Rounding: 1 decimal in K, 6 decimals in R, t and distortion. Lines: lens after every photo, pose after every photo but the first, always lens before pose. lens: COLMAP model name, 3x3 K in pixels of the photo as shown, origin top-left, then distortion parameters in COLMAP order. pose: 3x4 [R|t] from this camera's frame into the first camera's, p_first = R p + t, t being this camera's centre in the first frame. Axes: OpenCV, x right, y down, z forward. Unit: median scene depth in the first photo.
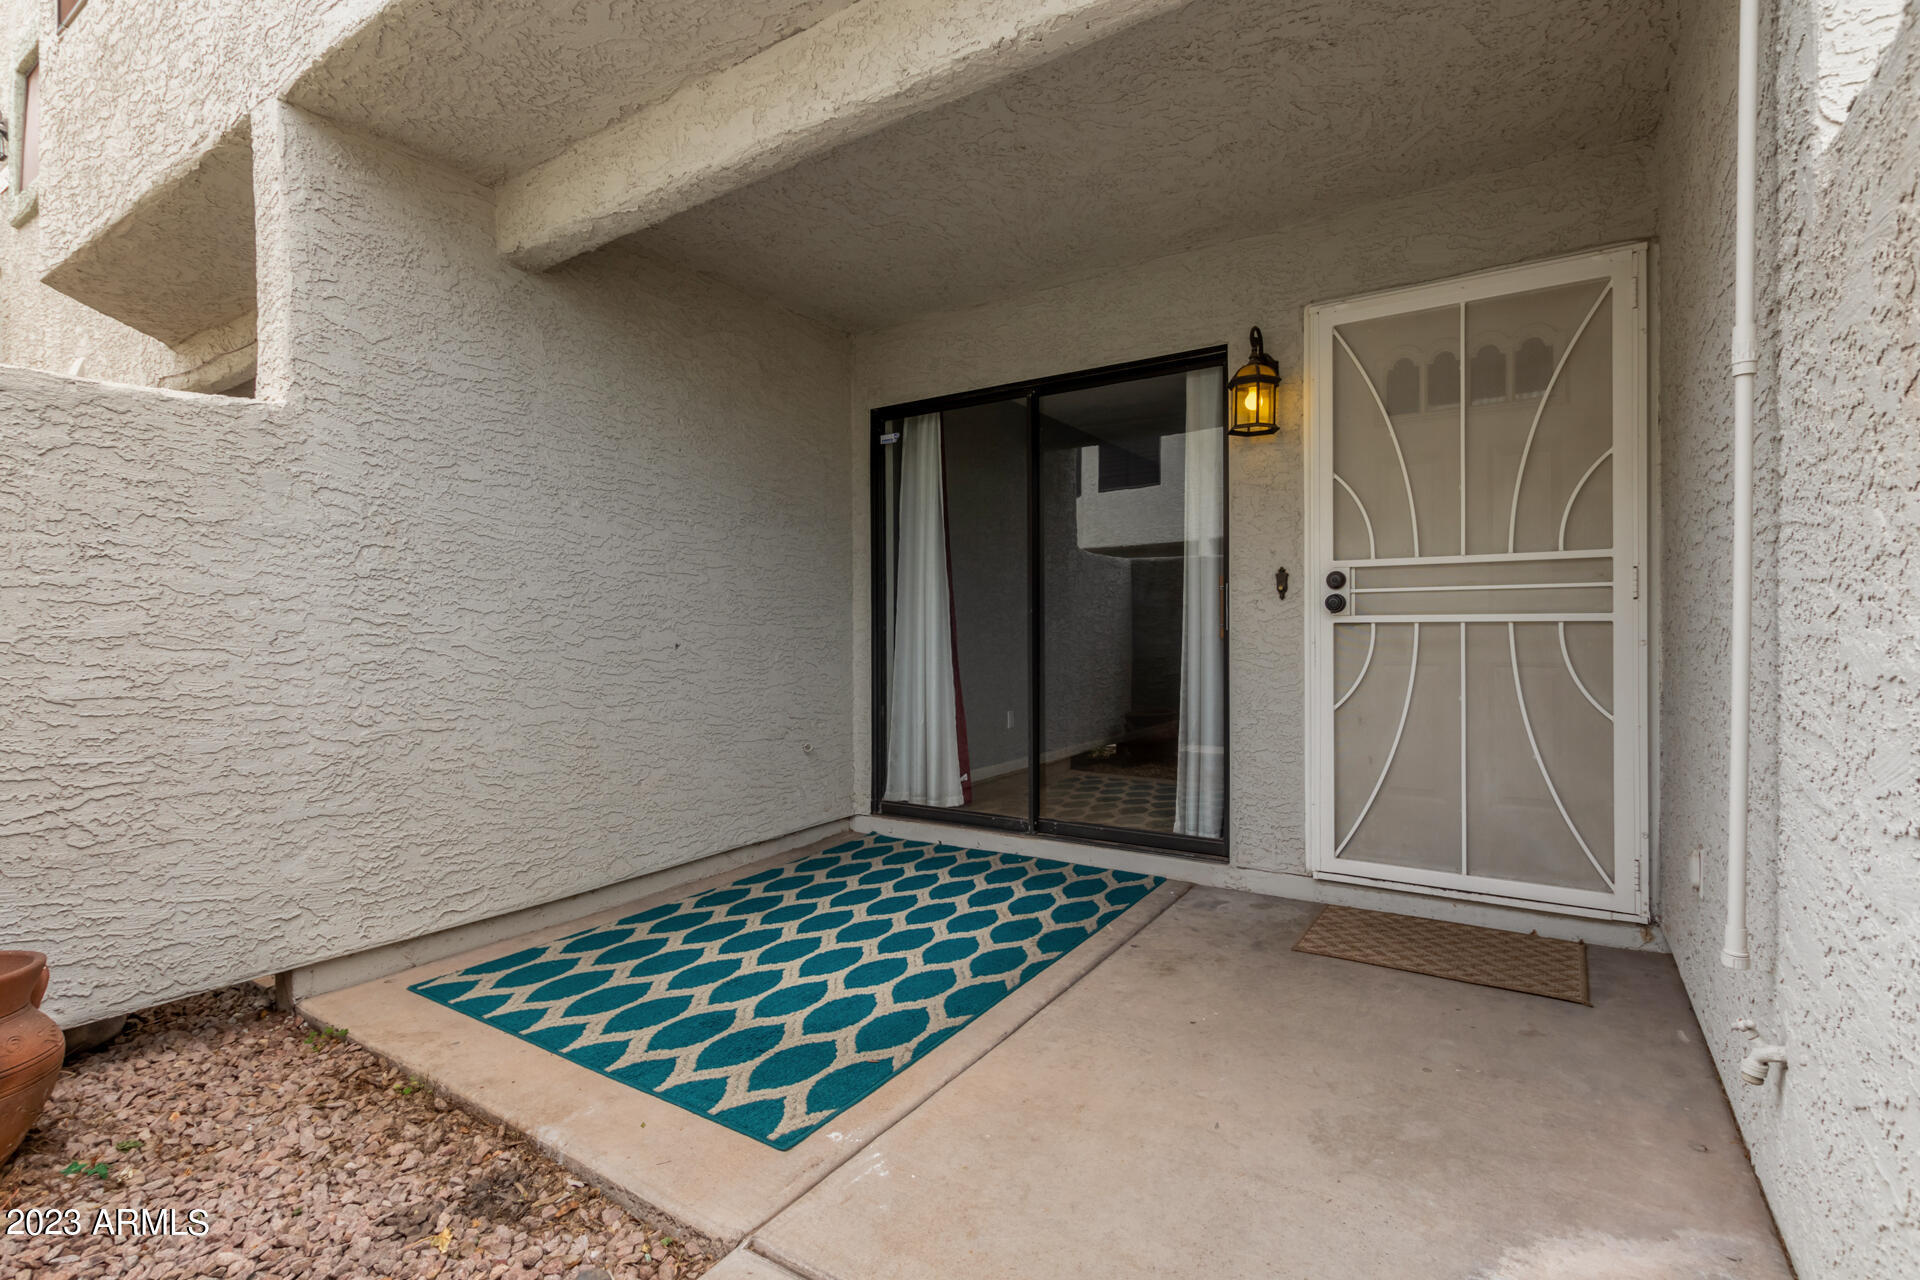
lens RADIAL K [[889.1, 0, 959.7], [0, 889.1, 637.0], [0, 0, 1]] dist [0.003907, -0.000706]
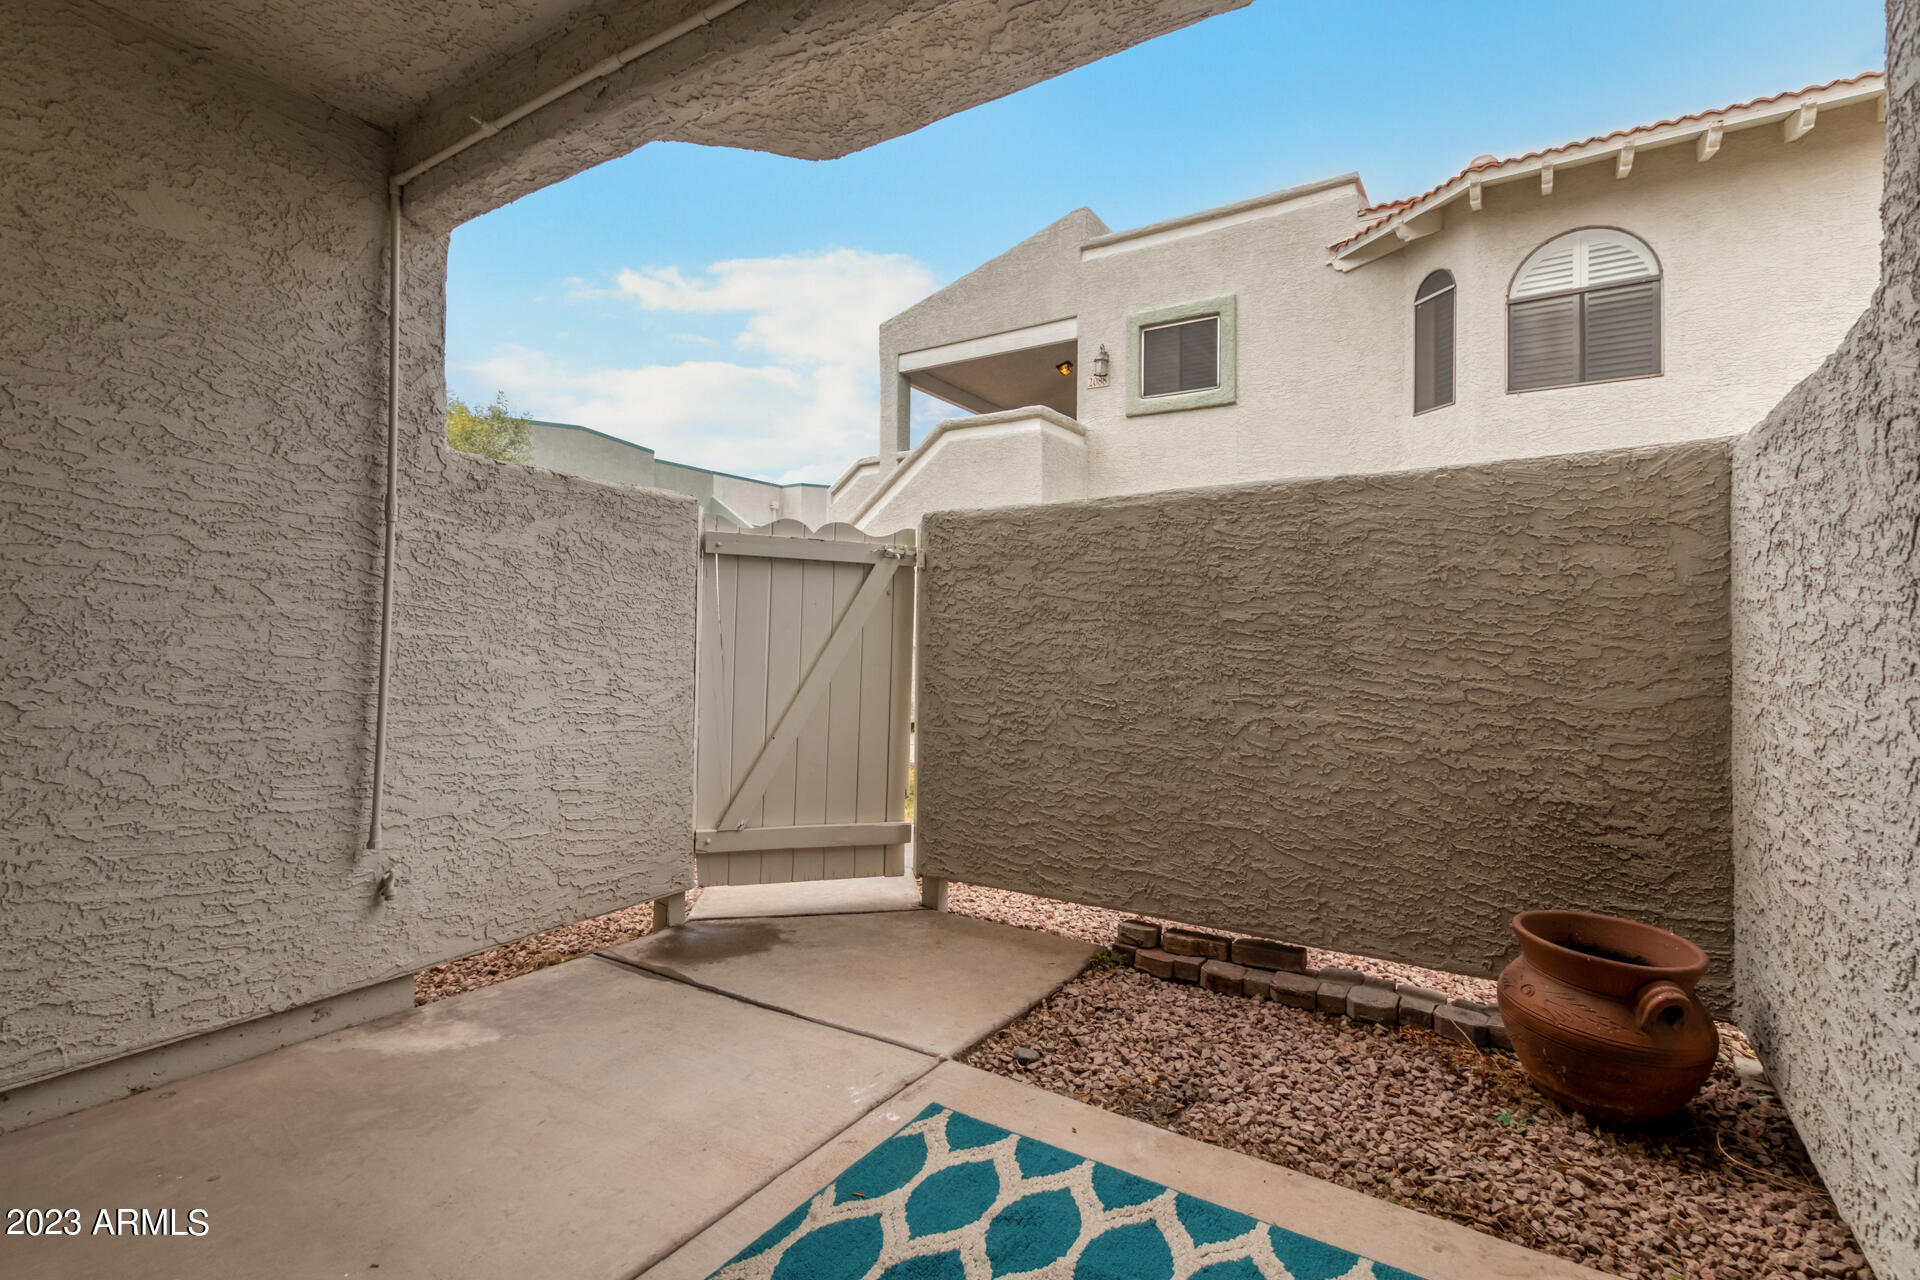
lens RADIAL K [[889.1, 0, 960.0], [0, 889.1, 638.5], [0, 0, 1]] dist [0.003907, -0.000706]
pose [[-0.999863, -0.007789, -0.014575, -0.188894], [-0.007747, 0.999966, -0.002897, -0.039967], [0.014597, -0.002784, -0.999890, 1.965898]]
